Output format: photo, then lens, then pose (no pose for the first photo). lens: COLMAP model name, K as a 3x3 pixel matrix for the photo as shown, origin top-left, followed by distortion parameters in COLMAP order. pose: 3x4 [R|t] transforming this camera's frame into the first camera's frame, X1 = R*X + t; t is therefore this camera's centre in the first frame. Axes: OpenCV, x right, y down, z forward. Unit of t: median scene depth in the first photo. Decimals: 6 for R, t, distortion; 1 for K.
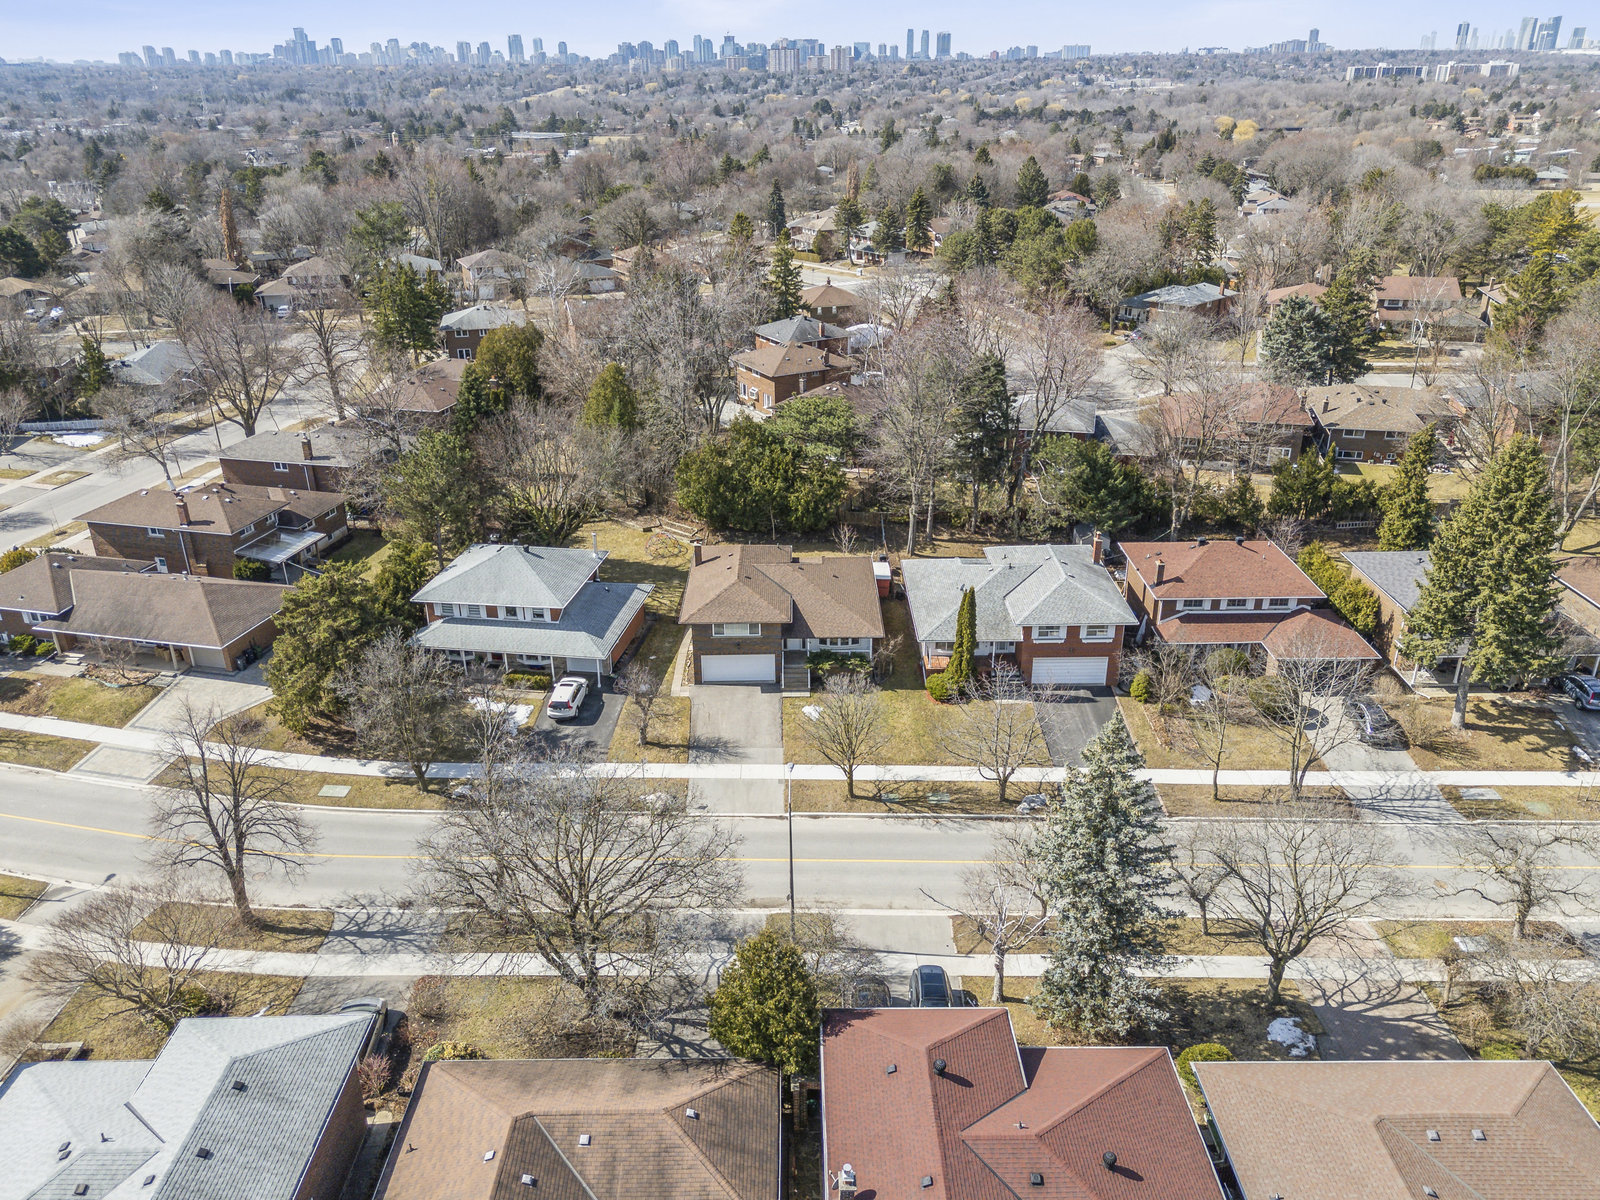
lens RADIAL K [[1189.9, 0, 800.0], [0, 1189.9, 600.0], [0, 0, 1]] dist [0.052131, -0.038786]
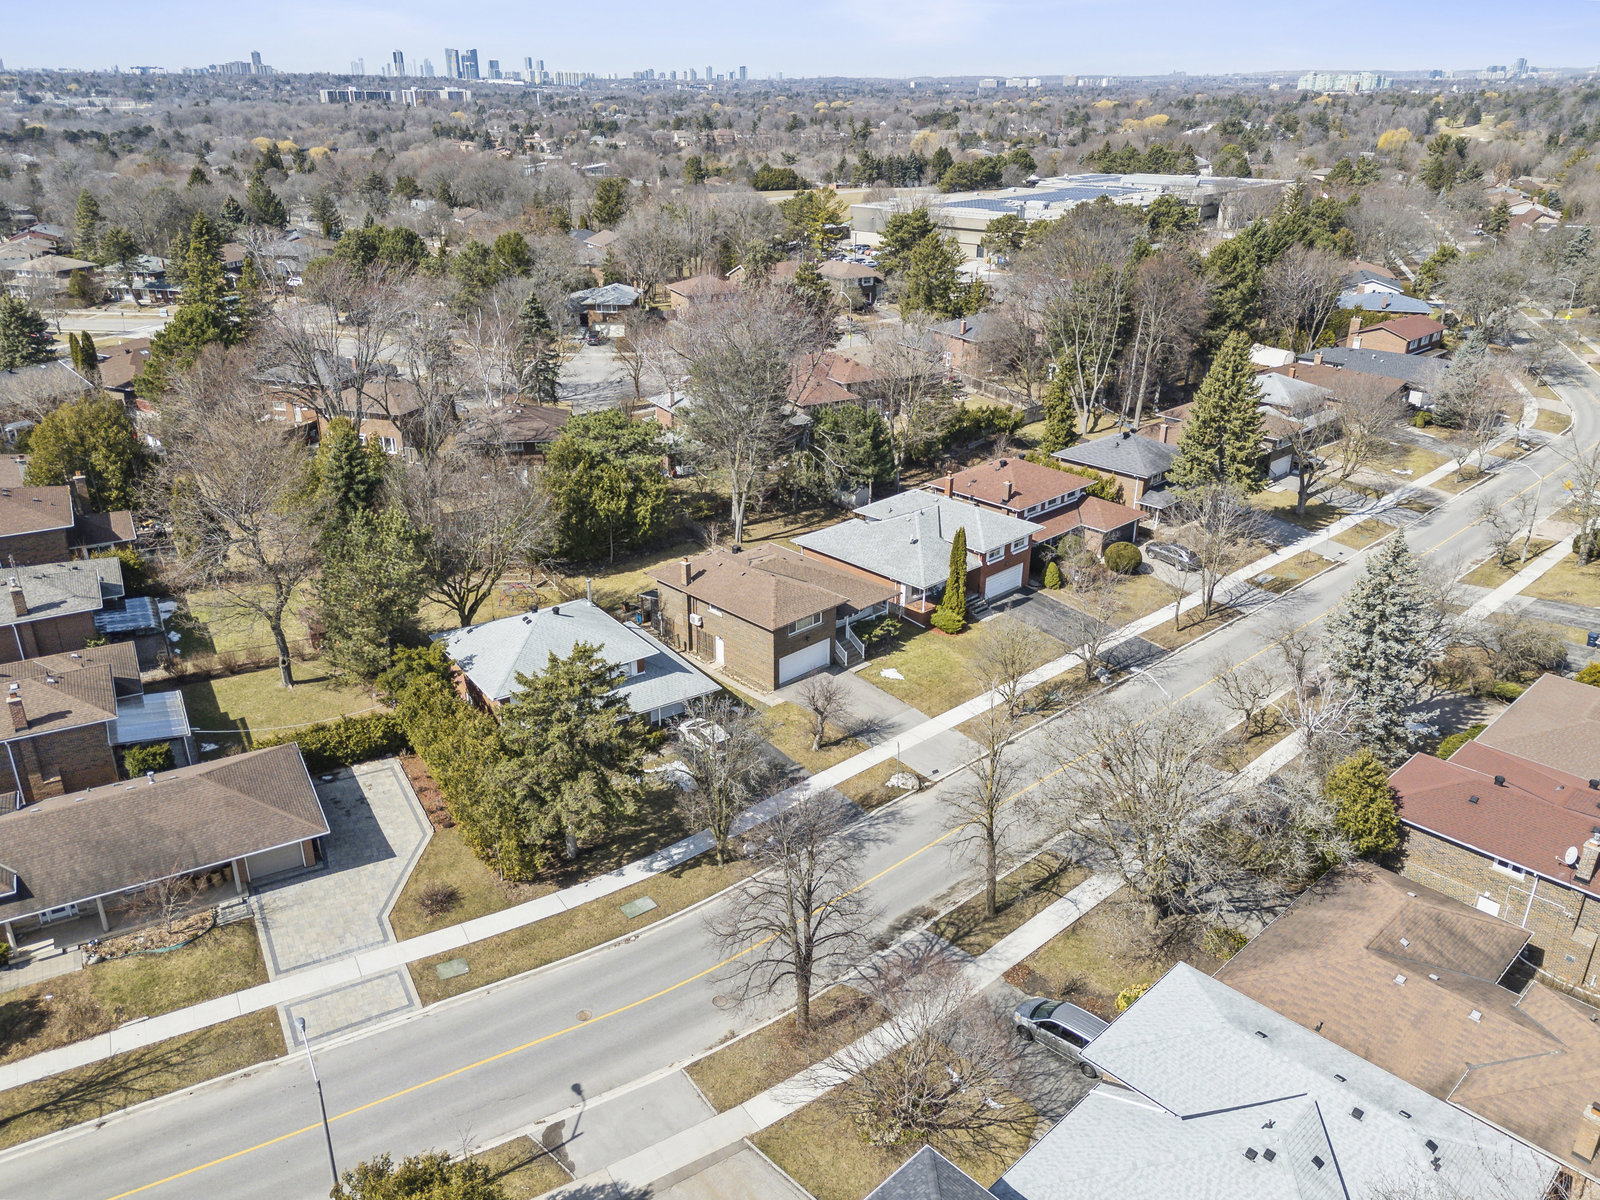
lens RADIAL K [[1189.9, 0, 800.0], [0, 1189.9, 600.0], [0, 0, 1]] dist [0.052131, -0.038786]
pose [[0.727084, -0.262338, 0.634450, -0.684337], [0.272174, 0.958537, 0.084431, -0.079511], [-0.630293, 0.111293, 0.768339, 0.214627]]
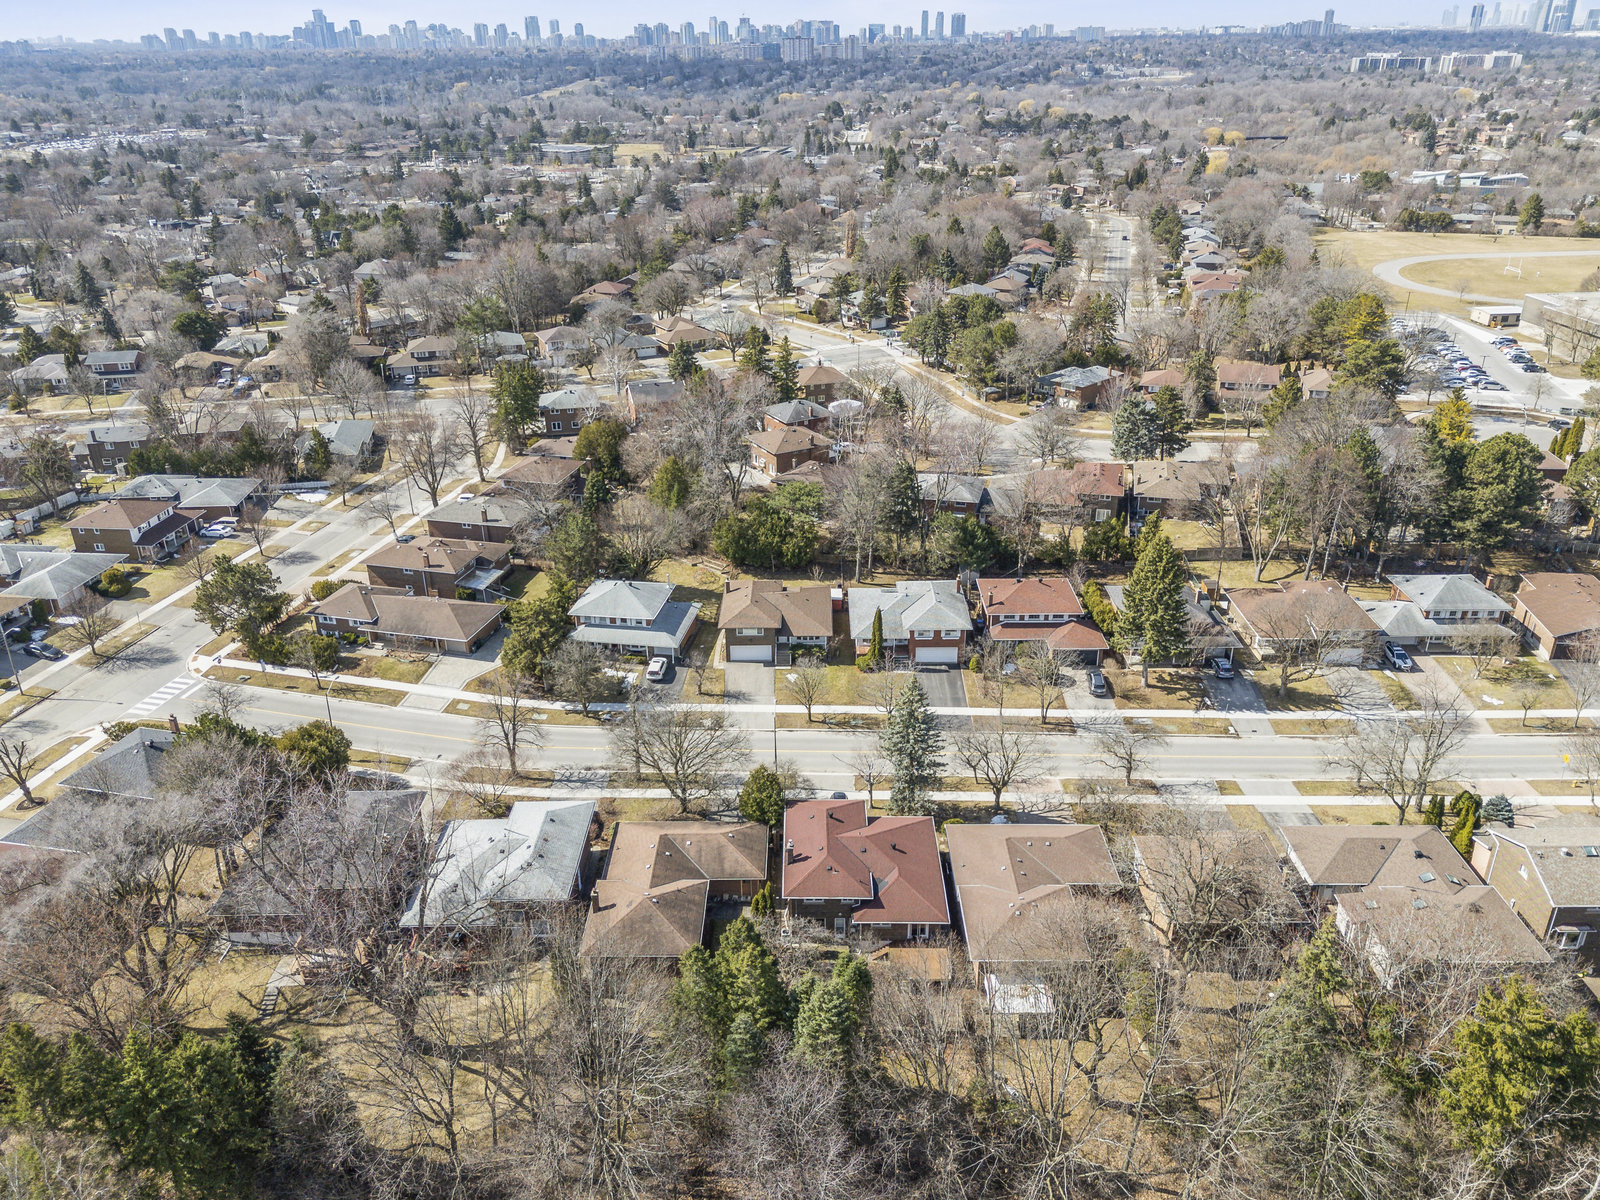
lens RADIAL K [[1189.9, 0, 800.0], [0, 1189.9, 600.0], [0, 0, 1]] dist [0.052131, -0.038786]
pose [[0.999927, 0.003242, -0.011599, 0.041863], [-0.003033, 0.999834, 0.017944, -0.054105], [0.011655, -0.017908, 0.999772, -0.777016]]
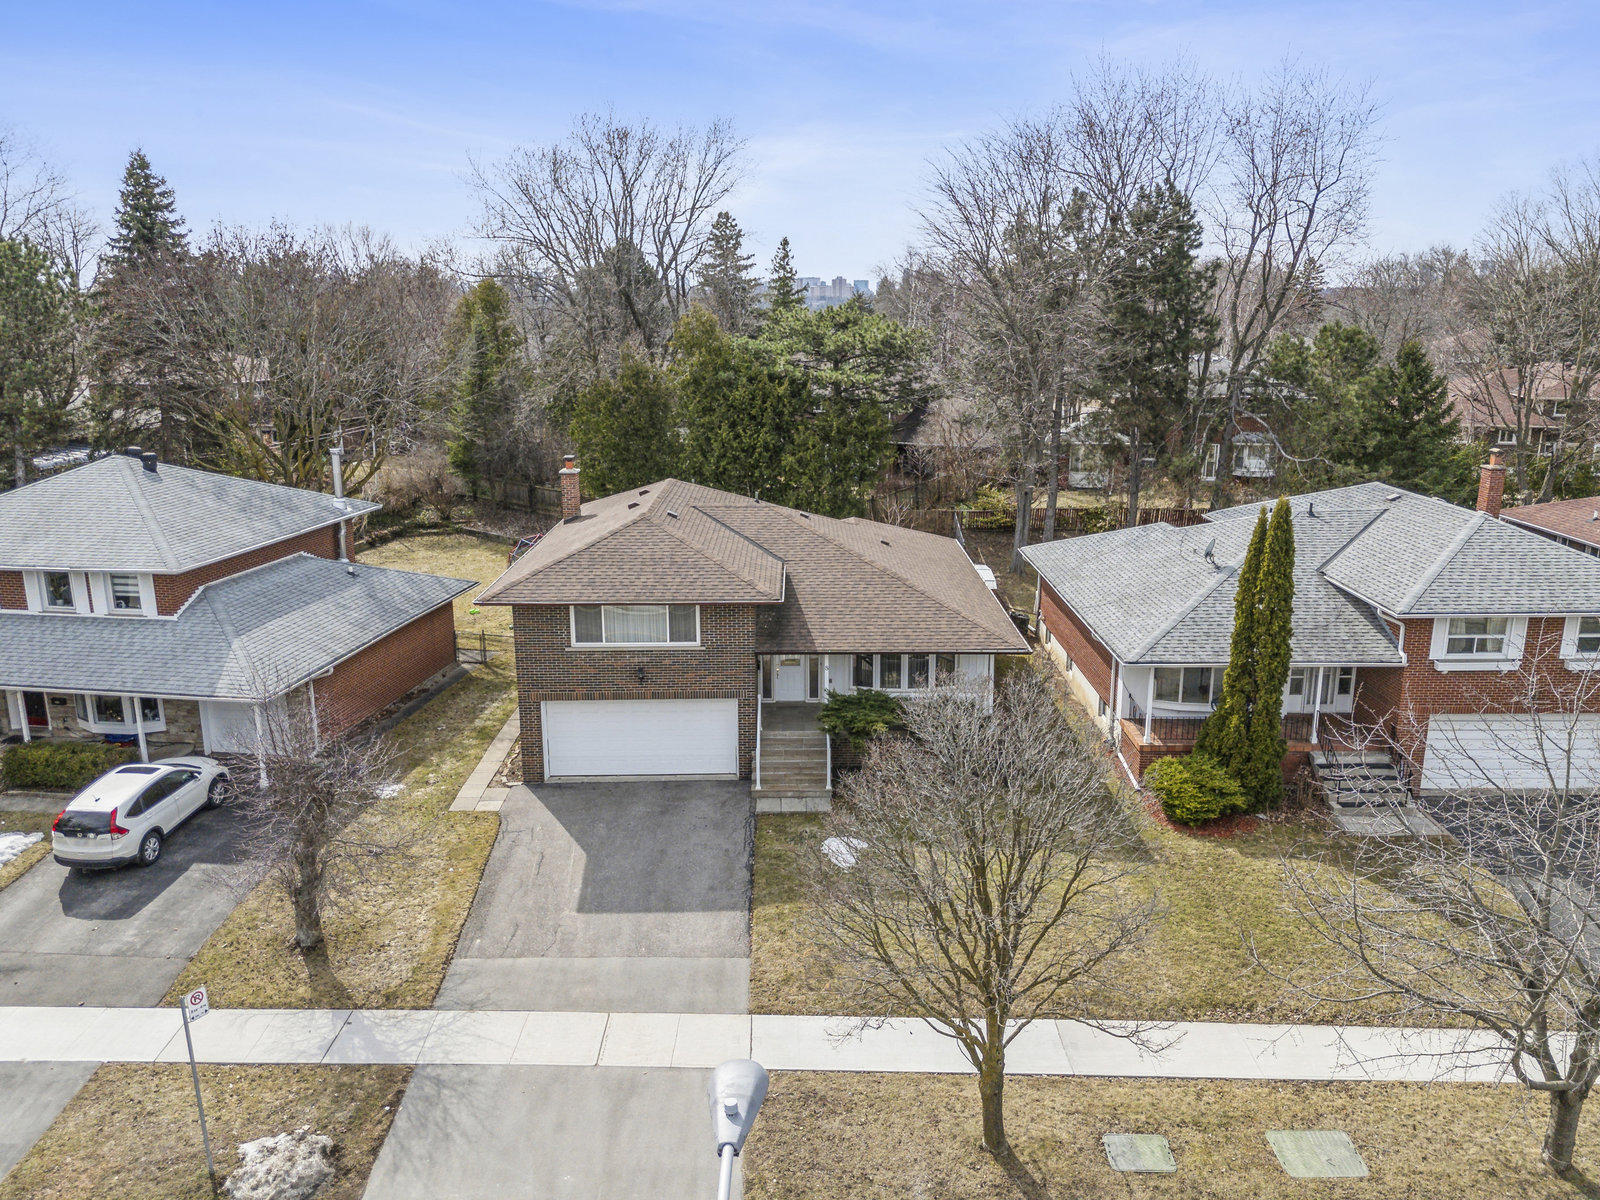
lens RADIAL K [[1189.9, 0, 800.0], [0, 1189.9, 600.0], [0, 0, 1]] dist [0.052131, -0.038786]
pose [[0.999986, 0.005033, -0.001720, -0.001044], [-0.005255, 0.984987, -0.172546, 0.078974], [0.000826, 0.172552, 0.985000, 0.618687]]
